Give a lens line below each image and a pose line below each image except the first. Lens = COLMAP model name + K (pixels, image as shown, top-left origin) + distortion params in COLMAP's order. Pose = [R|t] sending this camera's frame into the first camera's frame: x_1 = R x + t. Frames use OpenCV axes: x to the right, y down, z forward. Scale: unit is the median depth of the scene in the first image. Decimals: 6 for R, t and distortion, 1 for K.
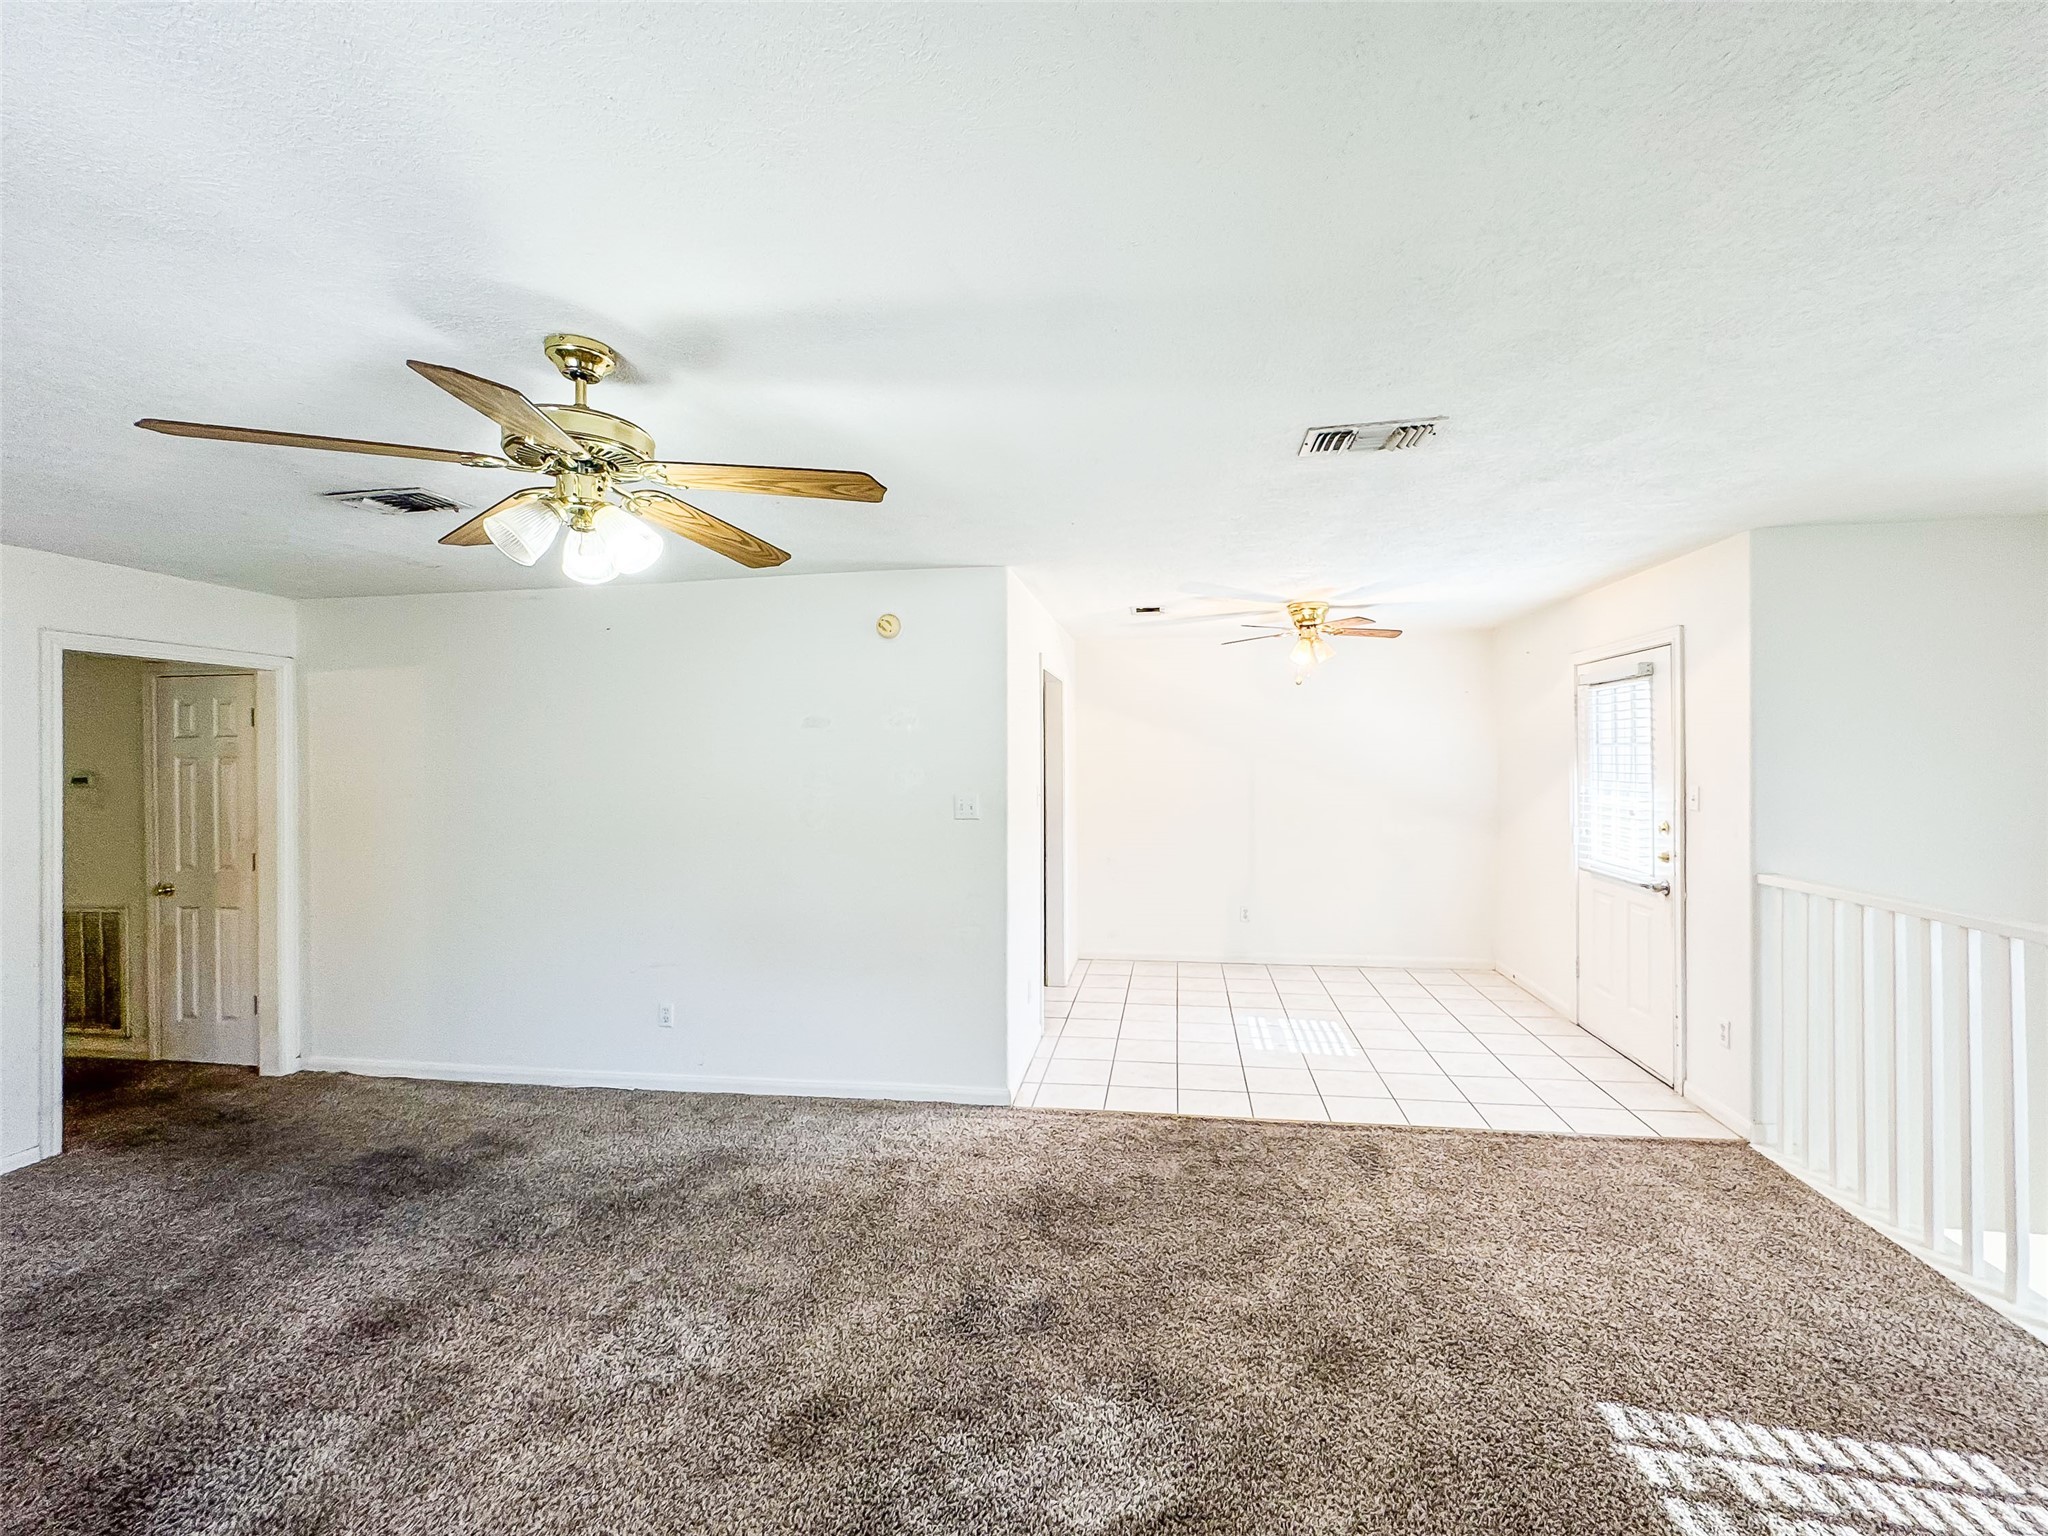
lens RADIAL K [[829.7, 0, 1055.4], [0, 829.7, 760.0], [0, 0, 1]] dist [-0.003000, 0.000423]
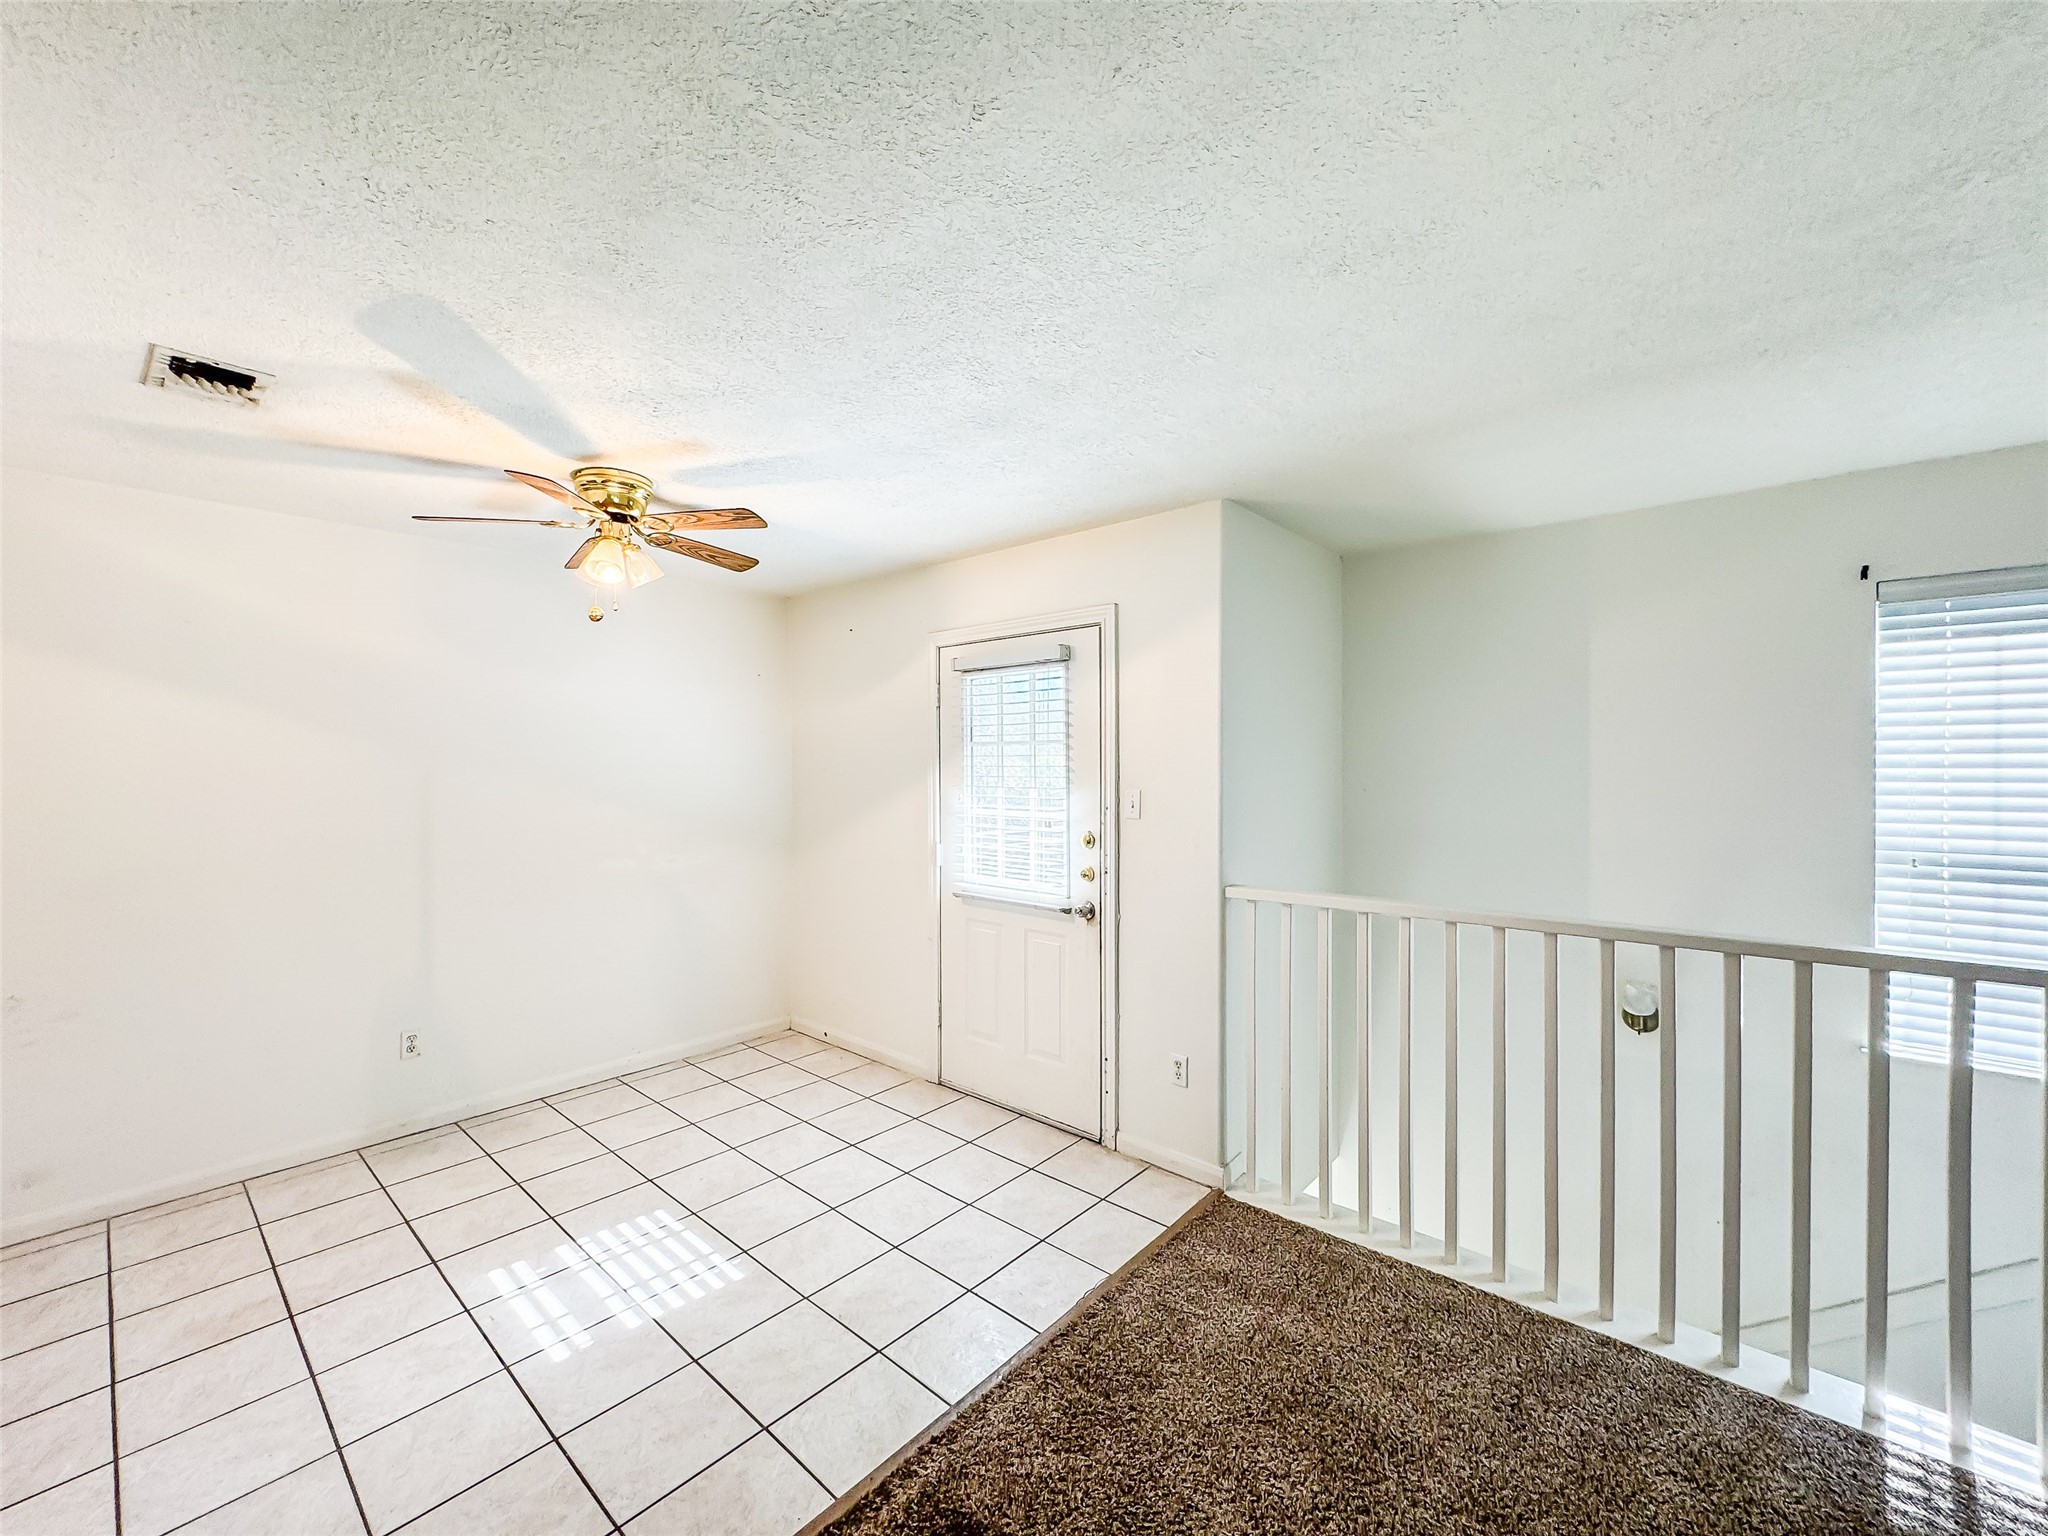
lens RADIAL K [[817.5, 0, 1021.5], [0, 817.5, 771.4], [0, 0, 1]] dist [-0.002261, 0.000045]
pose [[0.541660, -0.001243, 0.840597, -0.009060], [0.002284, 0.999997, 0.000007, 0.012008], [-0.840594, 0.001916, 0.541662, 0.660890]]
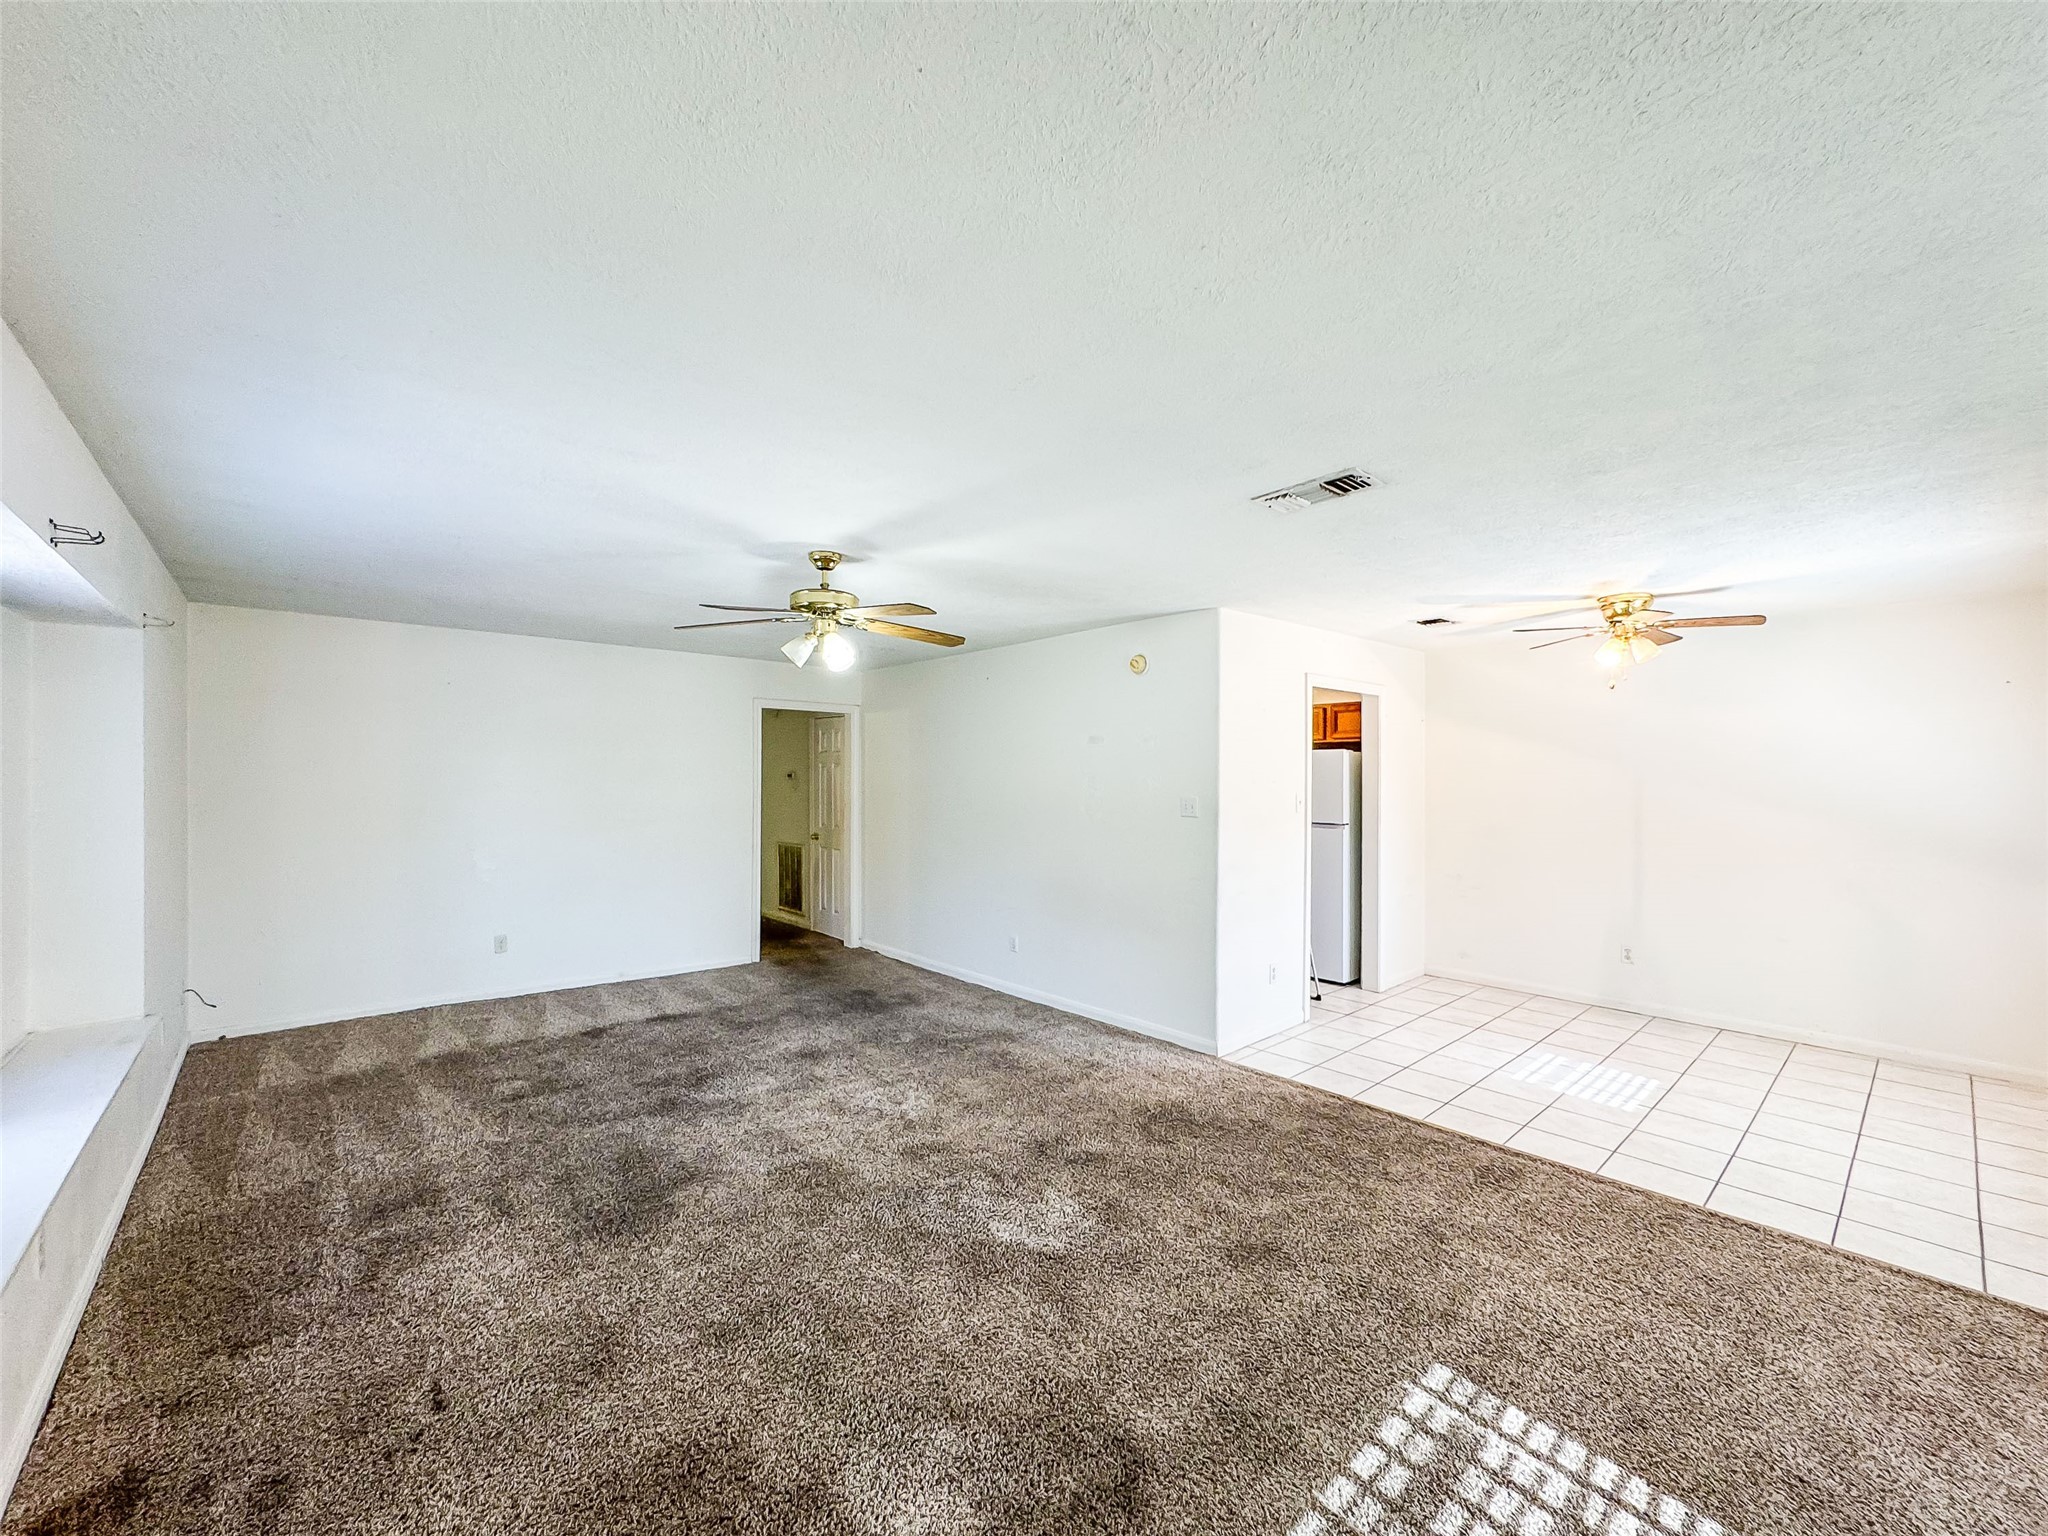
lens RADIAL K [[817.5, 0, 1021.5], [0, 817.5, 771.4], [0, 0, 1]] dist [-0.002261, 0.000045]
pose [[0.764566, 0.011884, -0.644436, 0.518679], [-0.014348, 0.999896, 0.001416, 0.007044], [0.644386, 0.008164, 0.764657, -0.095038]]
